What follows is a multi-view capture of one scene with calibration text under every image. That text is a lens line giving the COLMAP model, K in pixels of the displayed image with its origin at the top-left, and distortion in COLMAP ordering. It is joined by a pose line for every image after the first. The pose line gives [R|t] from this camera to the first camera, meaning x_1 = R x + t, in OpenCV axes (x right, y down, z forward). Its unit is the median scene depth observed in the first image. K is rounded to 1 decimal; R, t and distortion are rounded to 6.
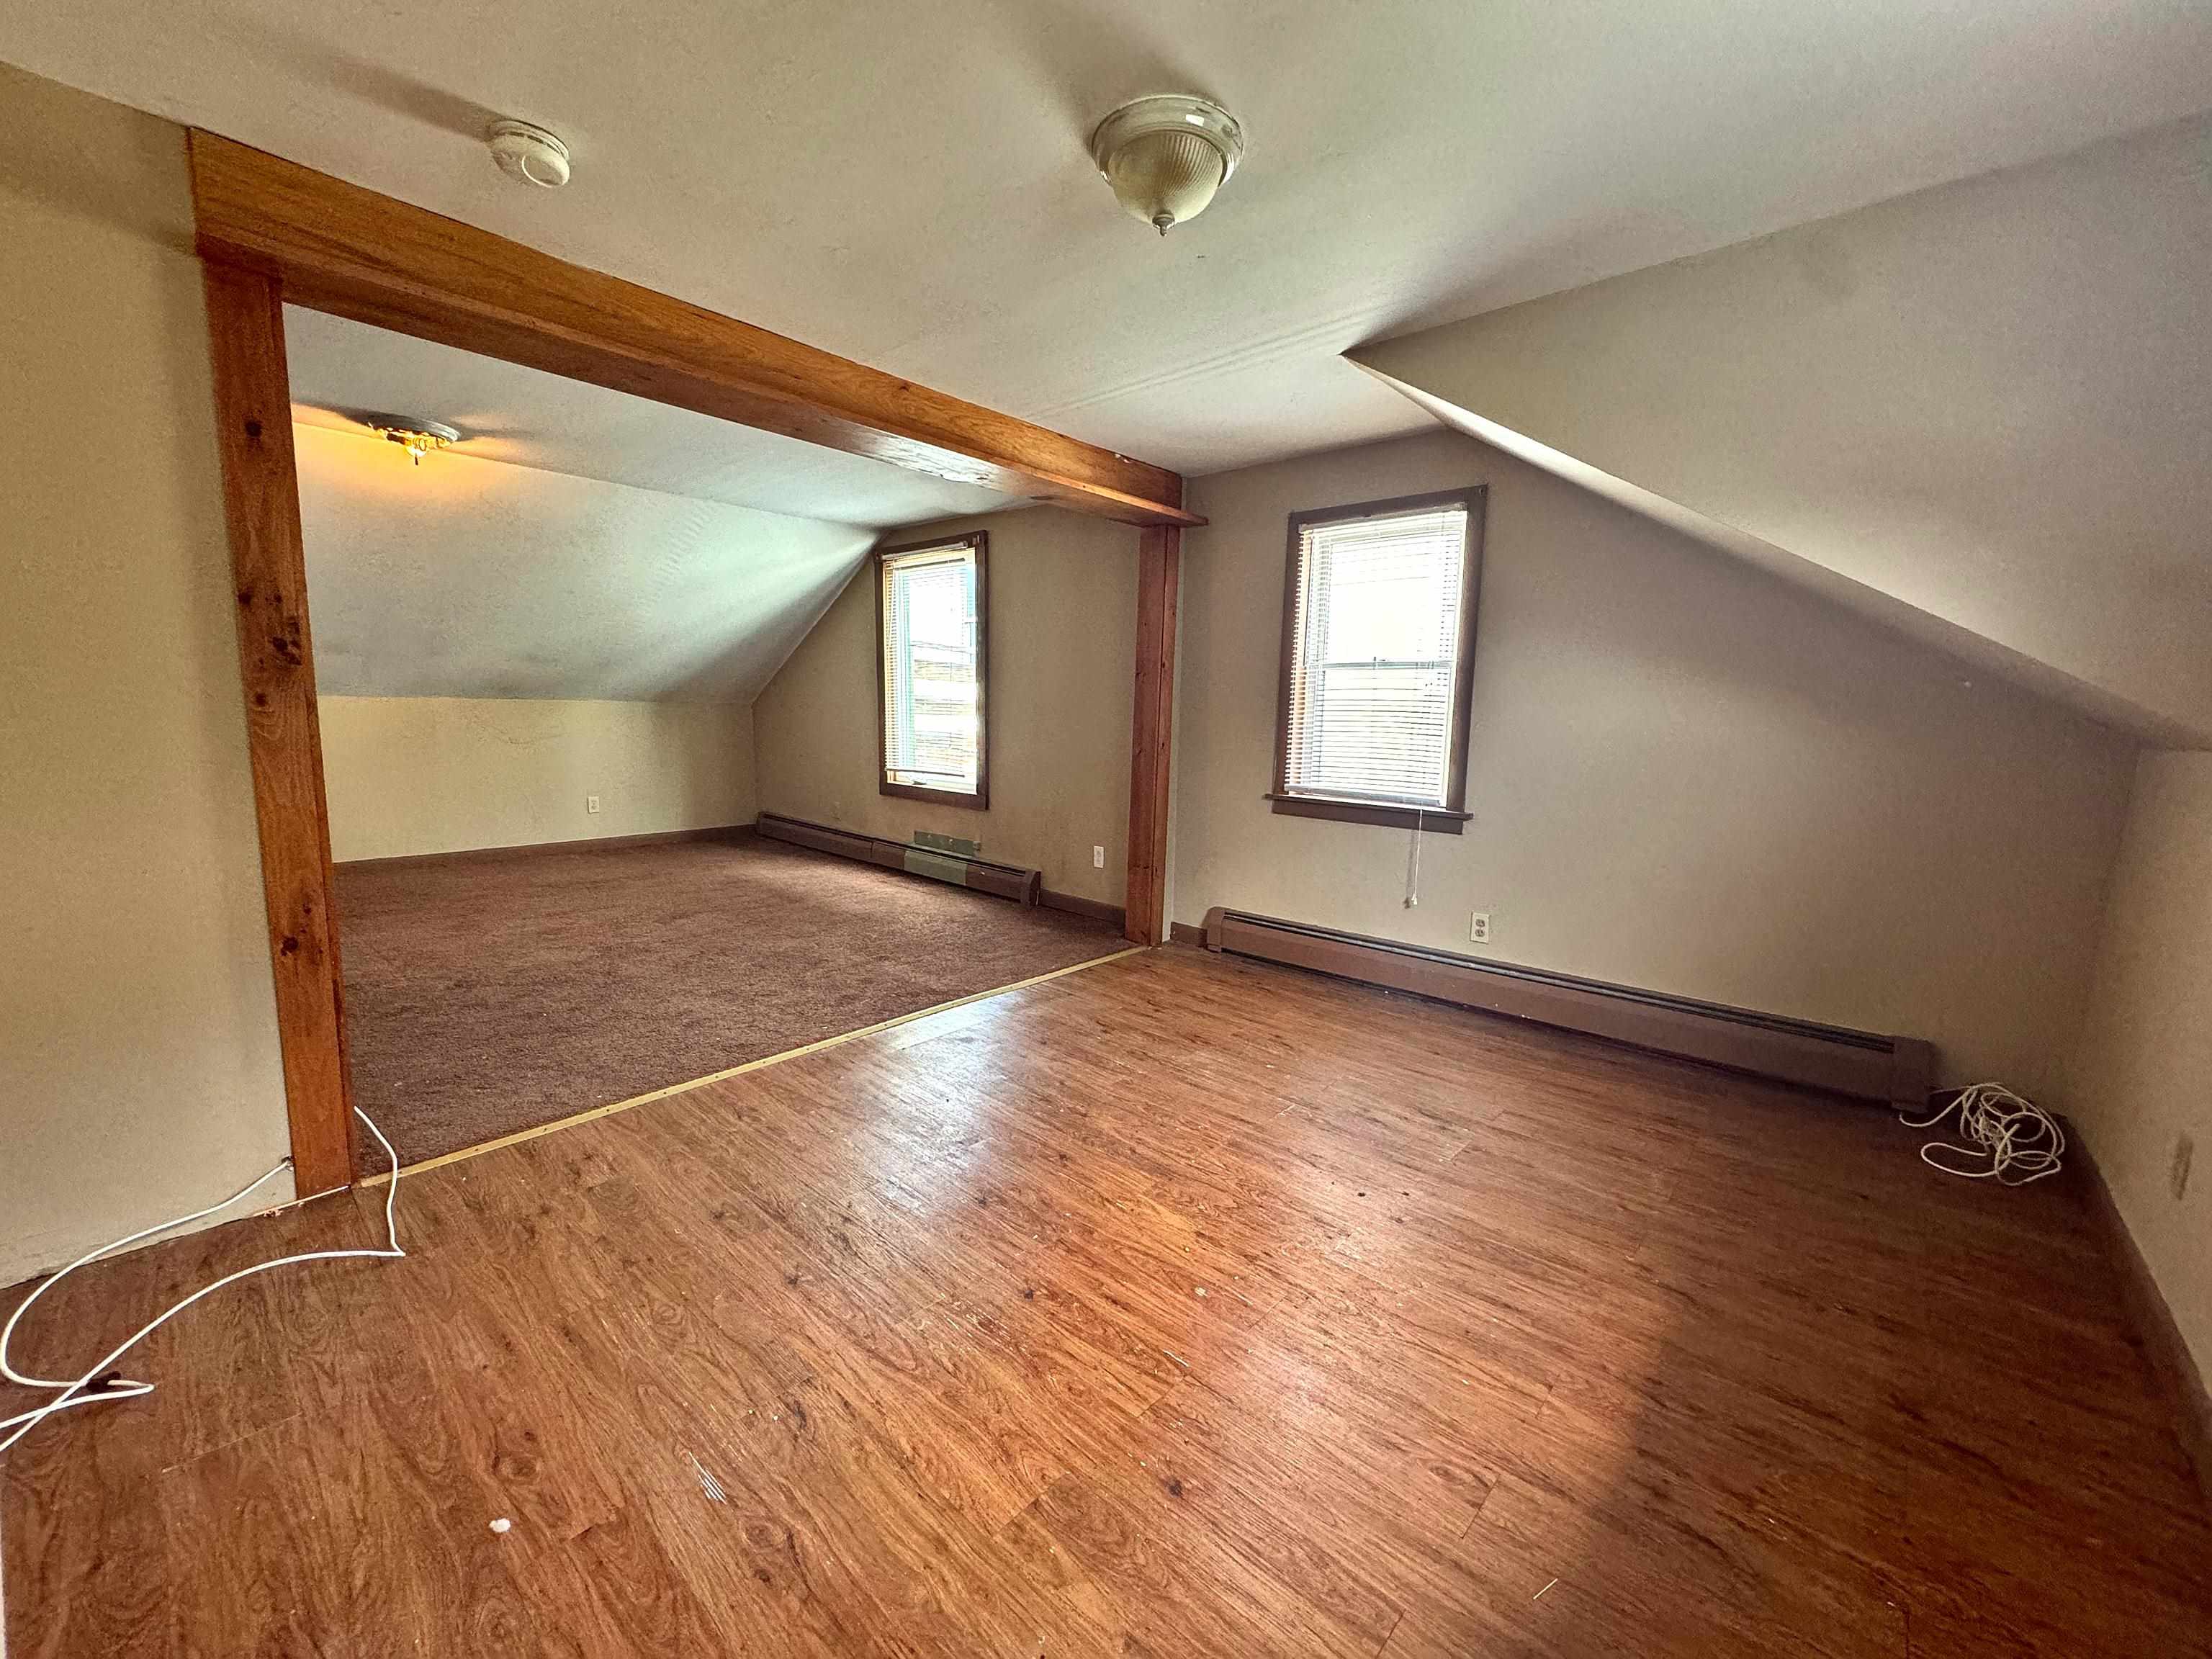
lens RADIAL K [[888.7, 0, 1092.1], [0, 888.7, 833.4], [0, 0, 1]] dist [-0.002734, 0.000035]
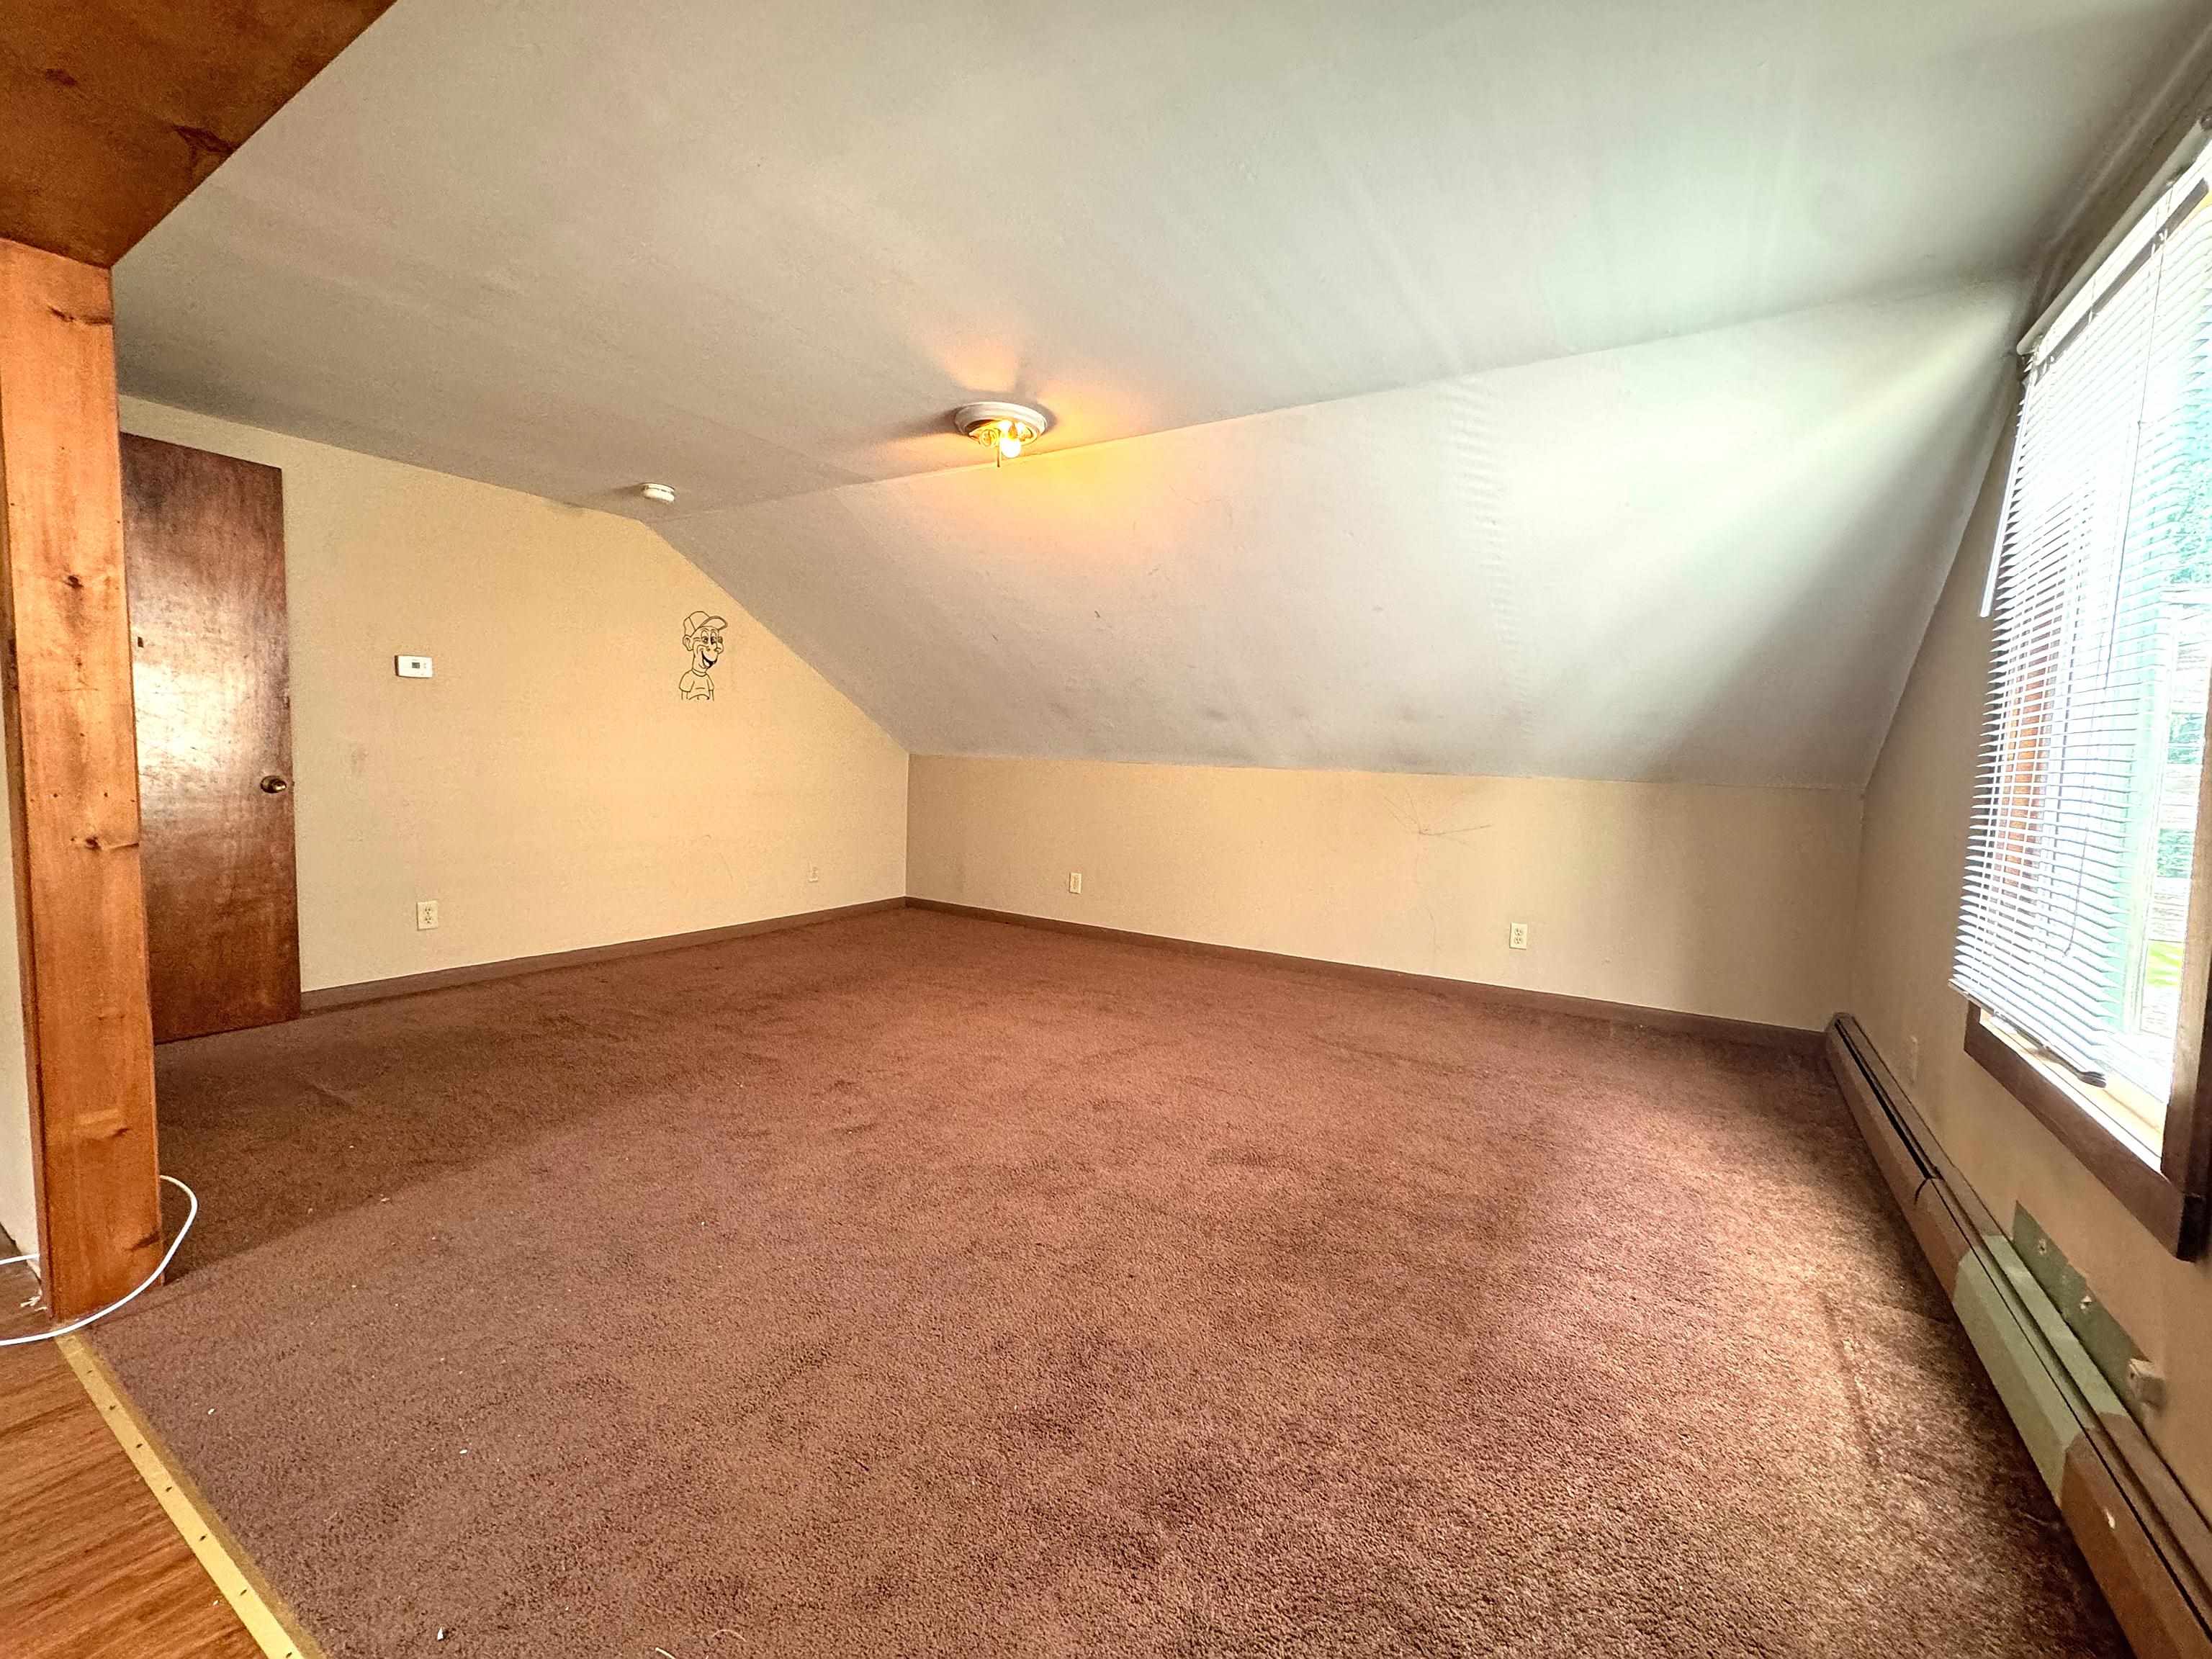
lens RADIAL K [[903.8, 0, 1101.6], [0, 903.8, 827.0], [0, 0, 1]] dist [-0.004324, -0.000489]
pose [[0.162073, 0.060845, -0.984901, 0.062430], [-0.168150, 0.985202, 0.033193, -0.136260], [0.972347, 0.160232, 0.169906, 0.961108]]
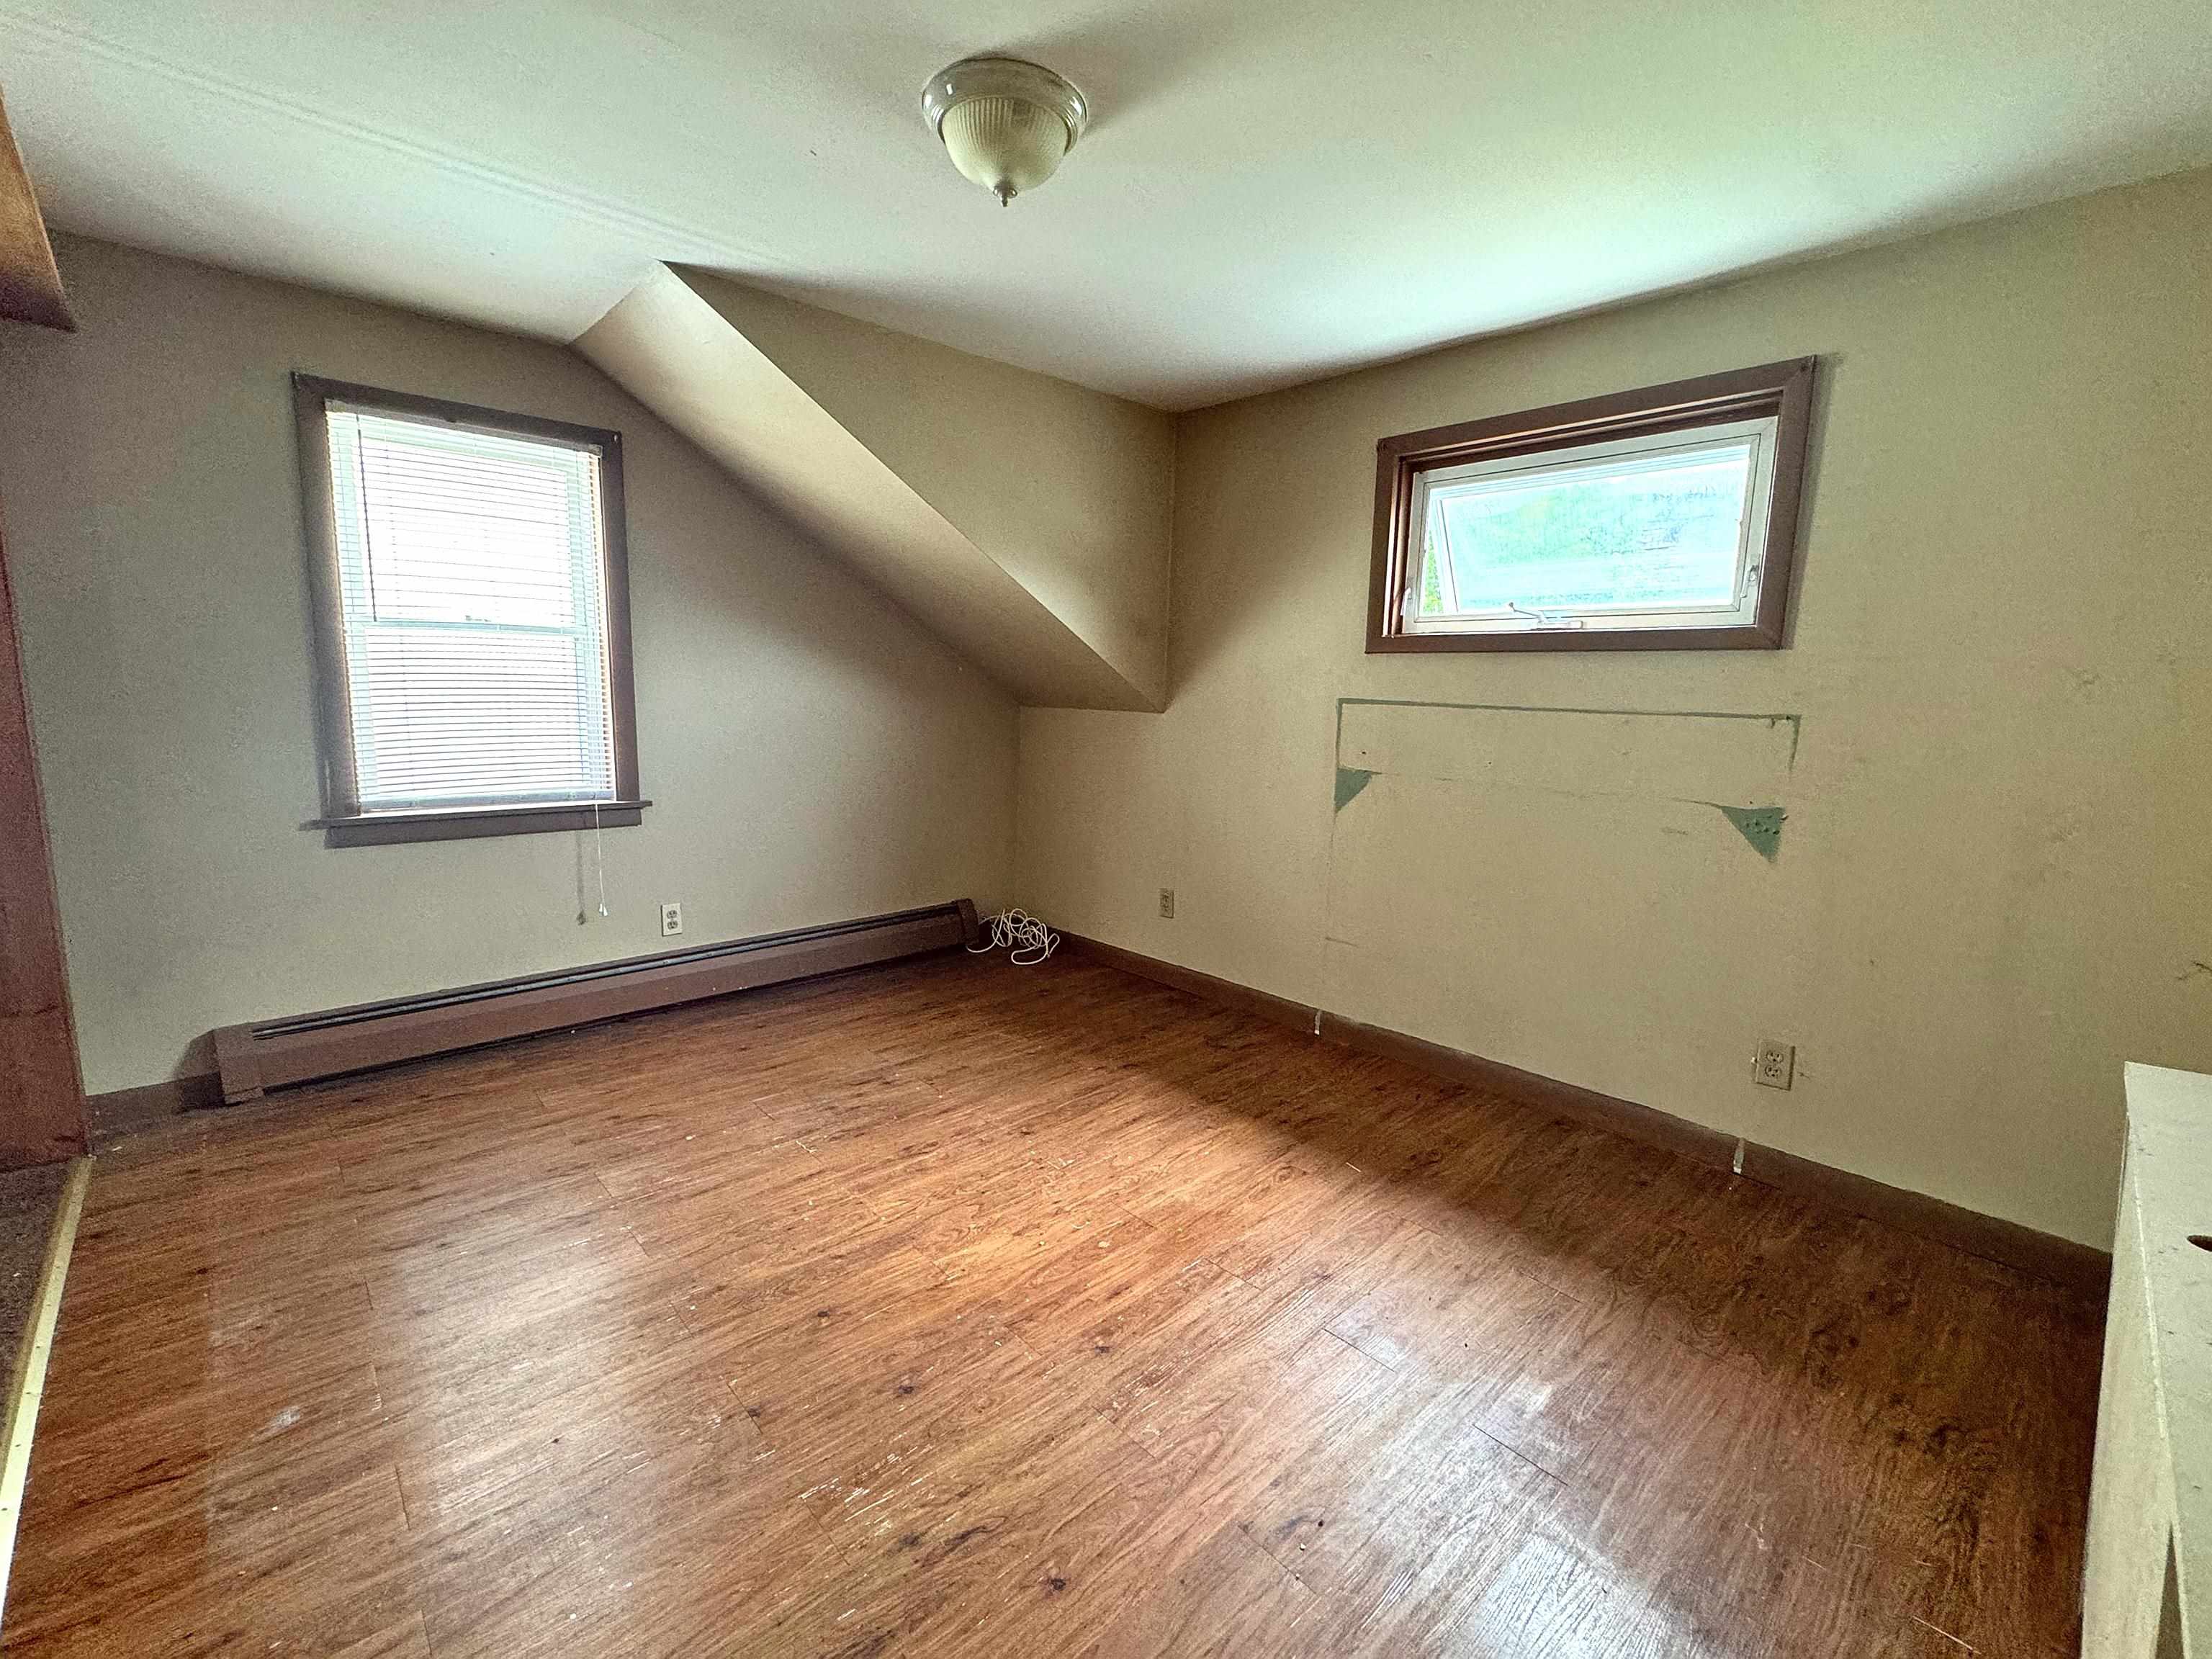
lens RADIAL K [[973.6, 0, 1106.0], [0, 973.6, 829.5], [0, 0, 1]] dist [-0.004446, -0.000213]
pose [[0.060187, -0.169305, 0.983724, -0.474646], [0.116725, 0.979943, 0.161512, -0.088730], [-0.991339, 0.105105, 0.078742, 0.412005]]
